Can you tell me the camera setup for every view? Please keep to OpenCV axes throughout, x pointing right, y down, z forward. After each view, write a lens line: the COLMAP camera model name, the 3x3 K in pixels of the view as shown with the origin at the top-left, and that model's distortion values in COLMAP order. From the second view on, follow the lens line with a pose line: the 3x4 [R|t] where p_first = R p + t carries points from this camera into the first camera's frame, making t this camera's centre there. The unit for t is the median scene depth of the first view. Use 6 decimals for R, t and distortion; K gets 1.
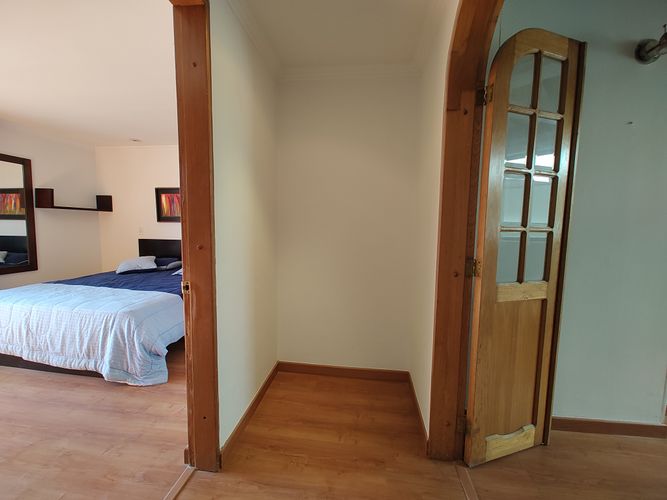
lens RADIAL K [[269.8, 0, 333.5], [0, 269.8, 250.0], [0, 0, 1]] dist [0.002765, -0.005879]
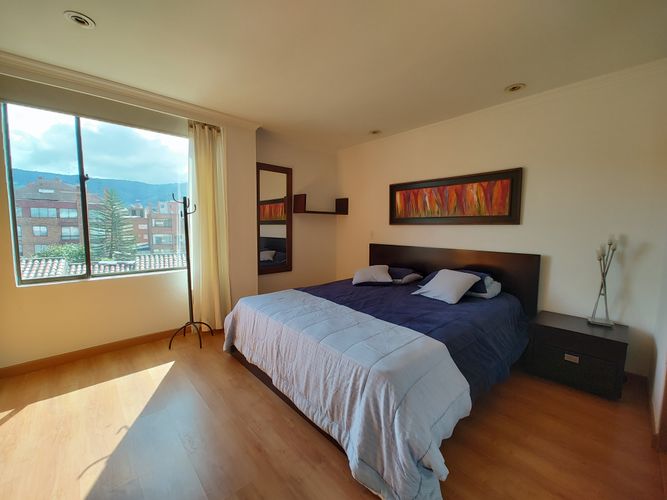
lens RADIAL K [[269.8, 0, 333.5], [0, 269.8, 250.0], [0, 0, 1]] dist [0.002765, -0.005879]
pose [[0.769427, 0.046904, -0.637010, -0.465174], [-0.049380, 0.998683, 0.013889, -0.051461], [0.636823, 0.020769, 0.770730, 0.436063]]
